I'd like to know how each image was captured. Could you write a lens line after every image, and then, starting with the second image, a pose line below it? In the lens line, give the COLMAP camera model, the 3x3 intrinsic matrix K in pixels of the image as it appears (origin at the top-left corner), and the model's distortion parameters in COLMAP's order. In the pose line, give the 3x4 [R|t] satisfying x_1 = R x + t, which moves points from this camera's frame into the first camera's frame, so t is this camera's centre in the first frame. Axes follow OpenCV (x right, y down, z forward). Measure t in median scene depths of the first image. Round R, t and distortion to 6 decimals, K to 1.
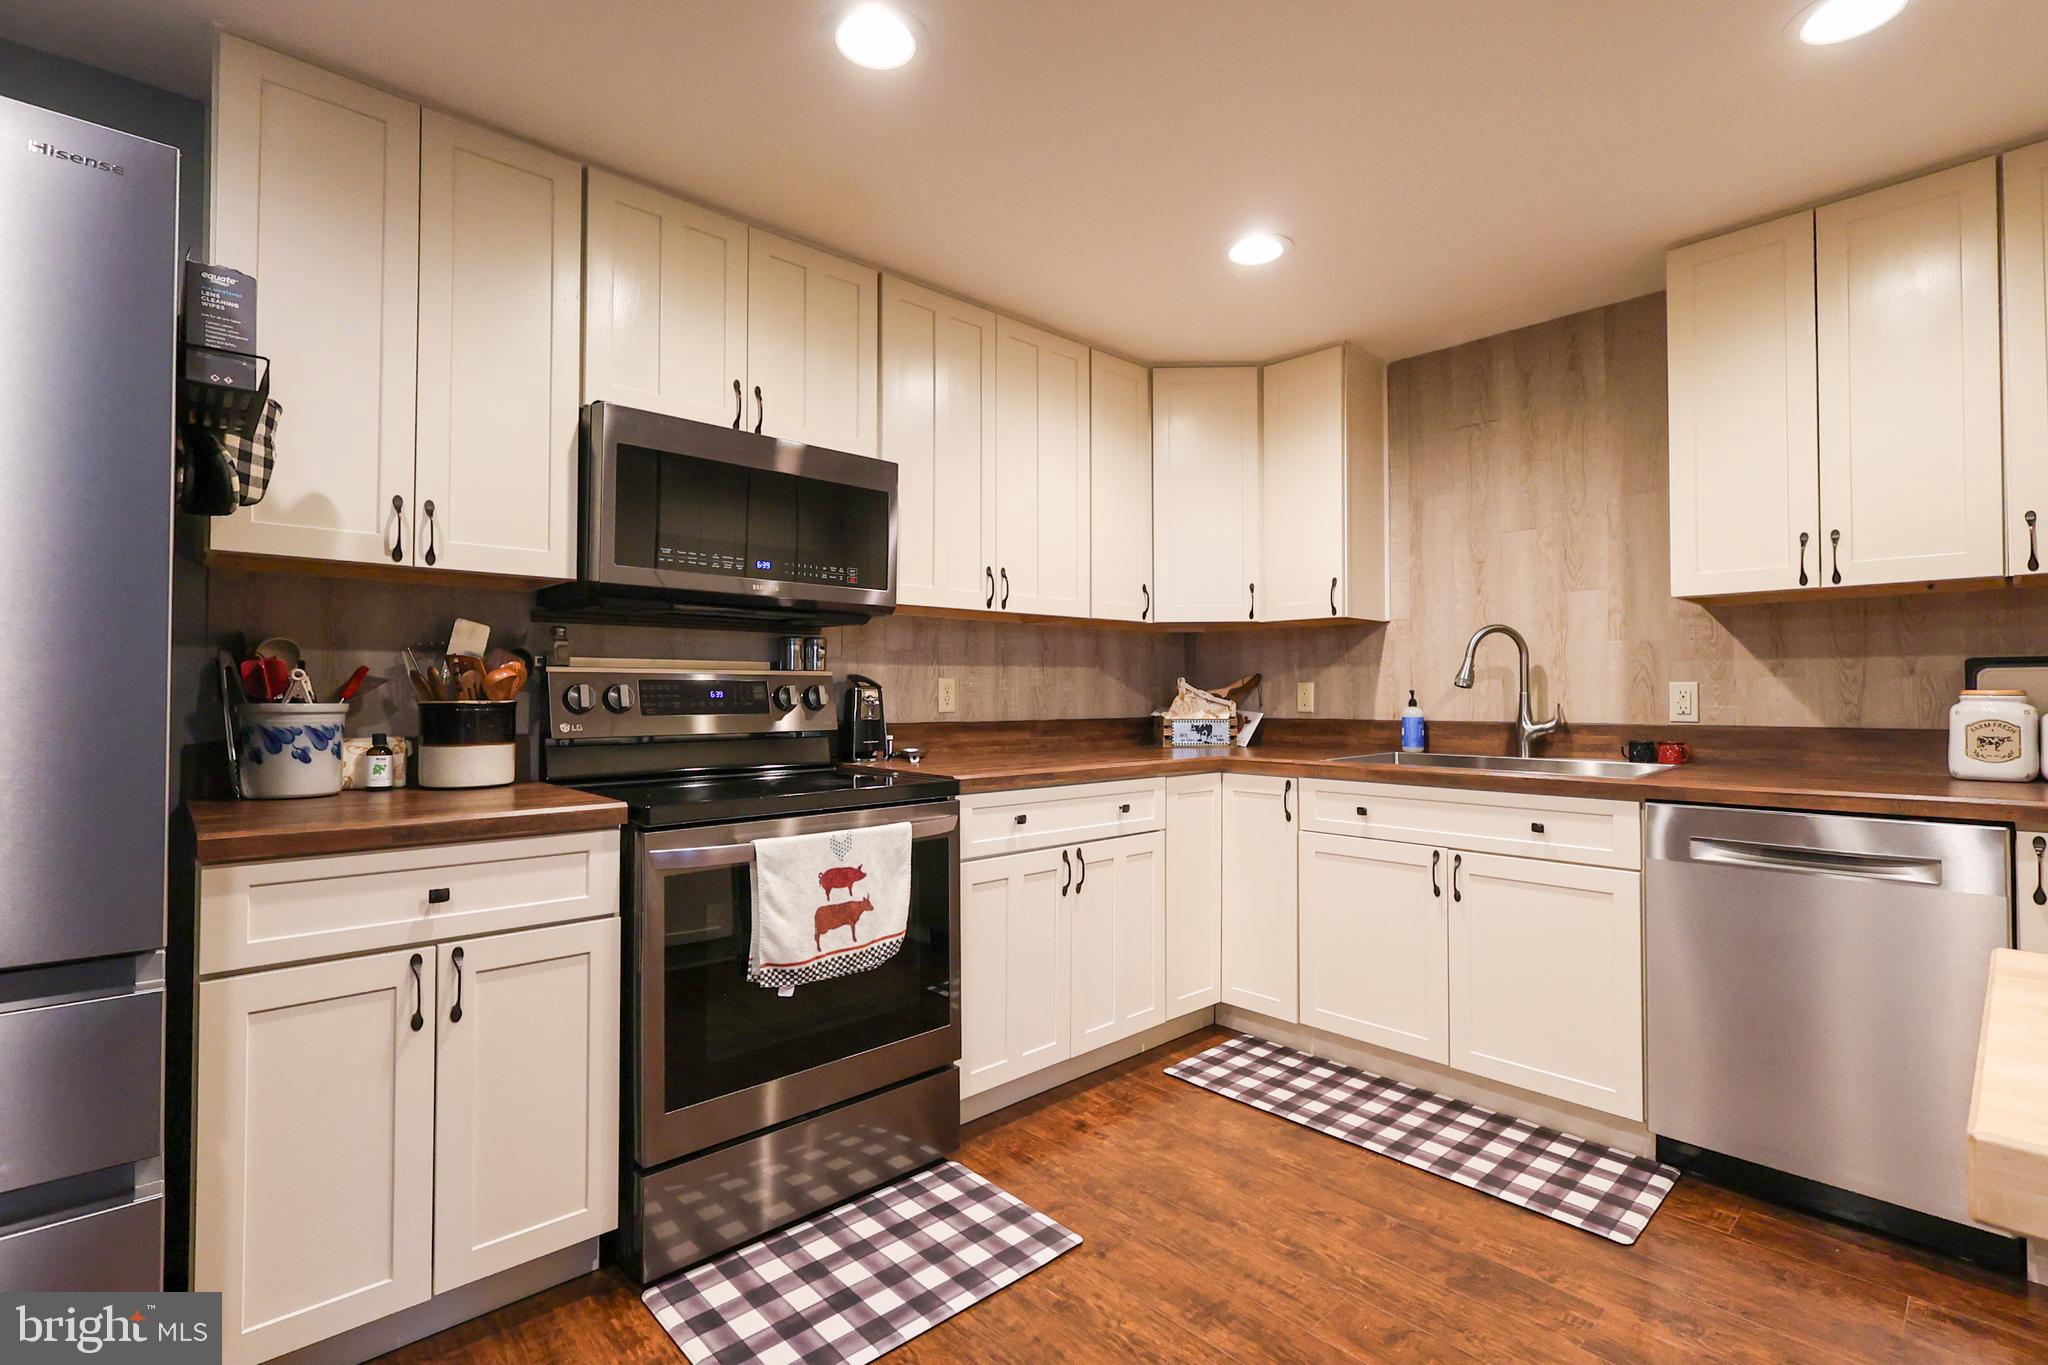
lens RADIAL K [[947.3, 0, 1021.5], [0, 947.3, 681.6], [0, 0, 1]] dist [-0.002901, -0.000285]
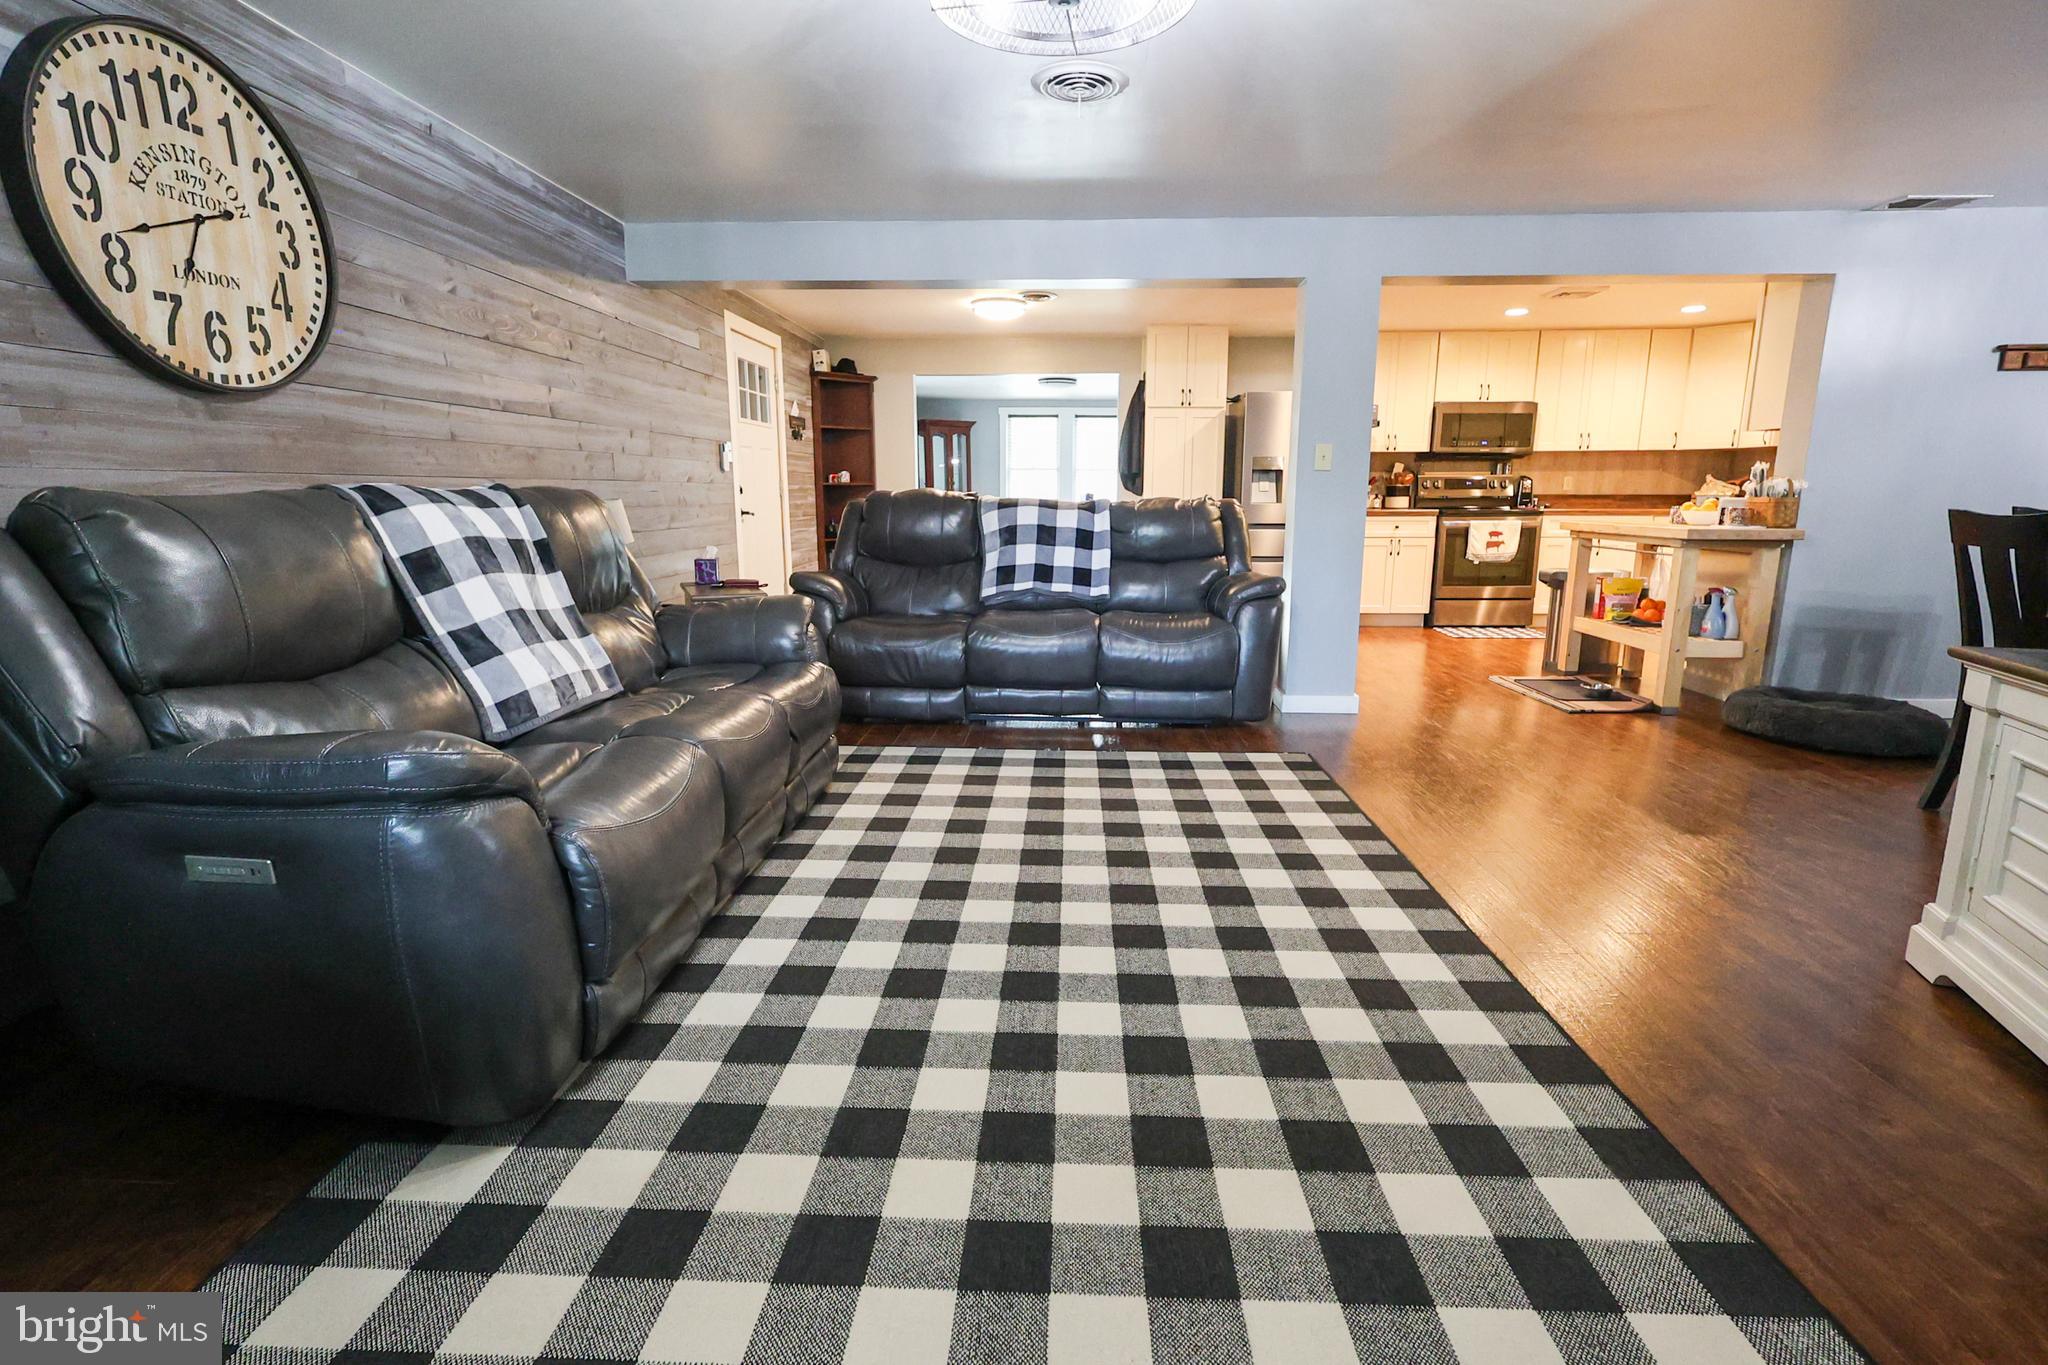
lens RADIAL K [[947.3, 0, 1027.4], [0, 947.3, 675.2], [0, 0, 1]] dist [-0.002901, -0.000285]
pose [[0.700505, 0.139459, -0.699888, 1.027515], [0.012480, 0.978176, 0.207401, -0.036428], [0.713538, -0.154020, 0.683477, -2.507213]]
